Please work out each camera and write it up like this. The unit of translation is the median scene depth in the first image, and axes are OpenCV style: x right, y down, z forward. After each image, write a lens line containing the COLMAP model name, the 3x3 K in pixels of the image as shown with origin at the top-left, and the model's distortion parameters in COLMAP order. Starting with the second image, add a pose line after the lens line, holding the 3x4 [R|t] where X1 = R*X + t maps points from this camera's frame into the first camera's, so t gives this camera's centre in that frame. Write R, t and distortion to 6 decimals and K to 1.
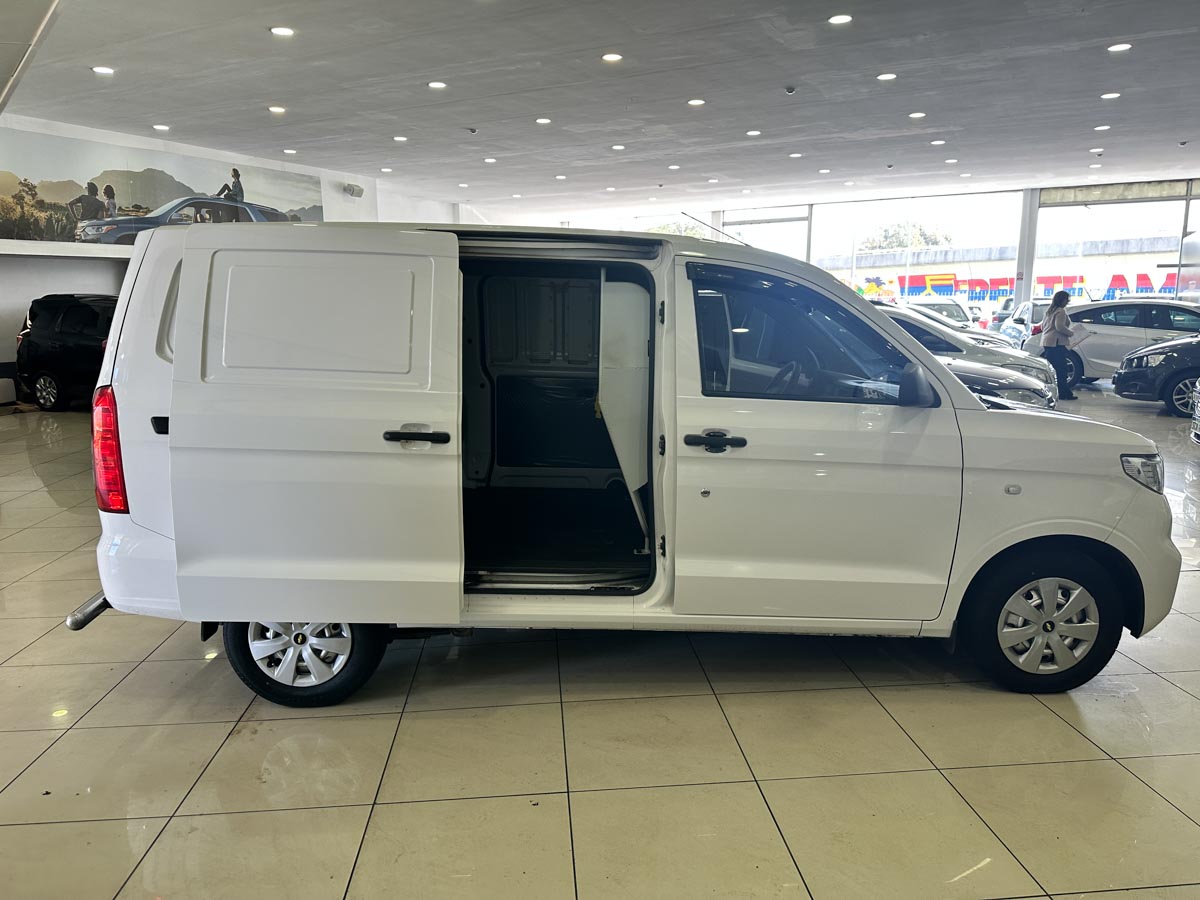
lens RADIAL K [[857.2, 0, 599.0], [0, 857.2, 453.1], [0, 0, 1]] dist [0.011872, -0.015956]
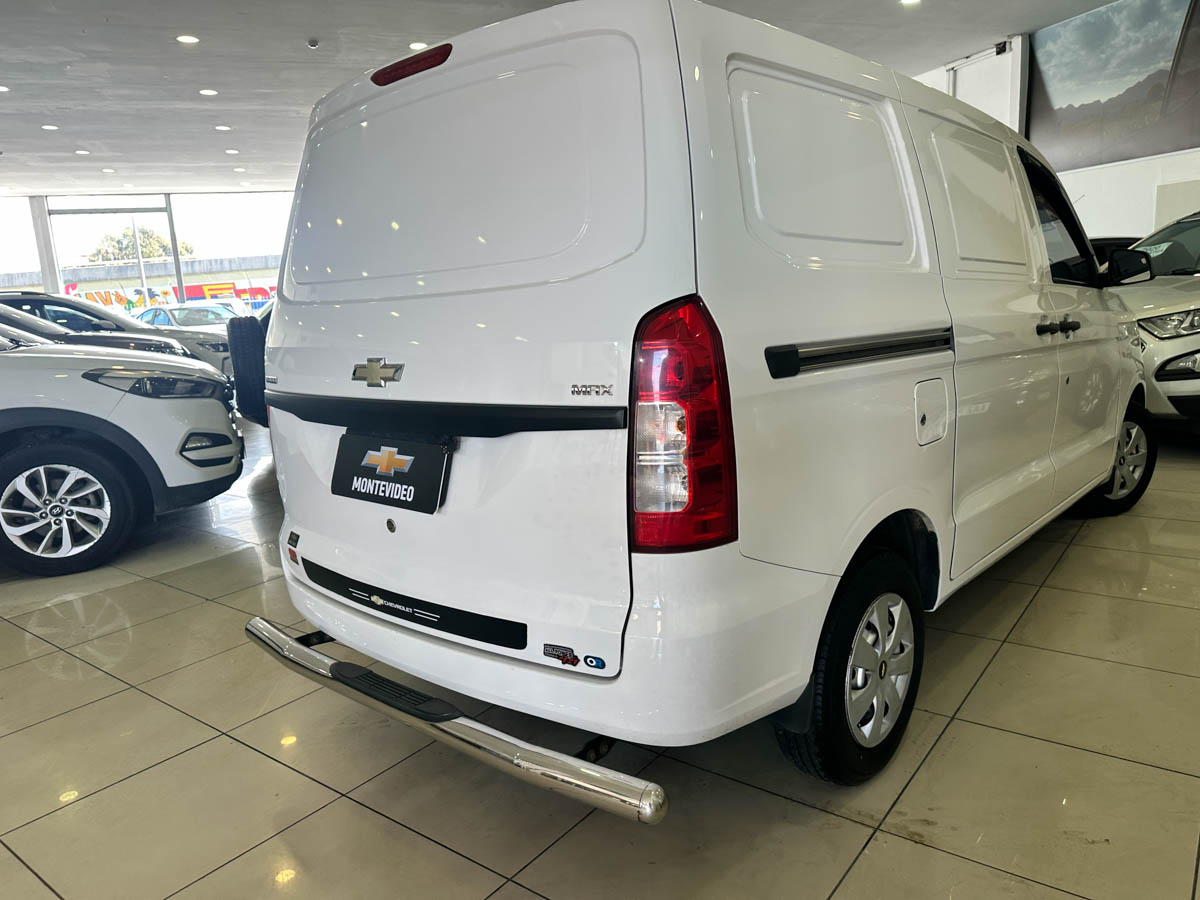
lens RADIAL K [[857.2, 0, 612.8], [0, 857.2, 455.8], [0, 0, 1]] dist [0.011872, -0.015956]
pose [[0.662492, -0.168590, 0.729850, -0.323364], [0.178191, 0.981843, 0.065052, -0.009156], [-0.727566, 0.086956, 0.680505, 0.234701]]
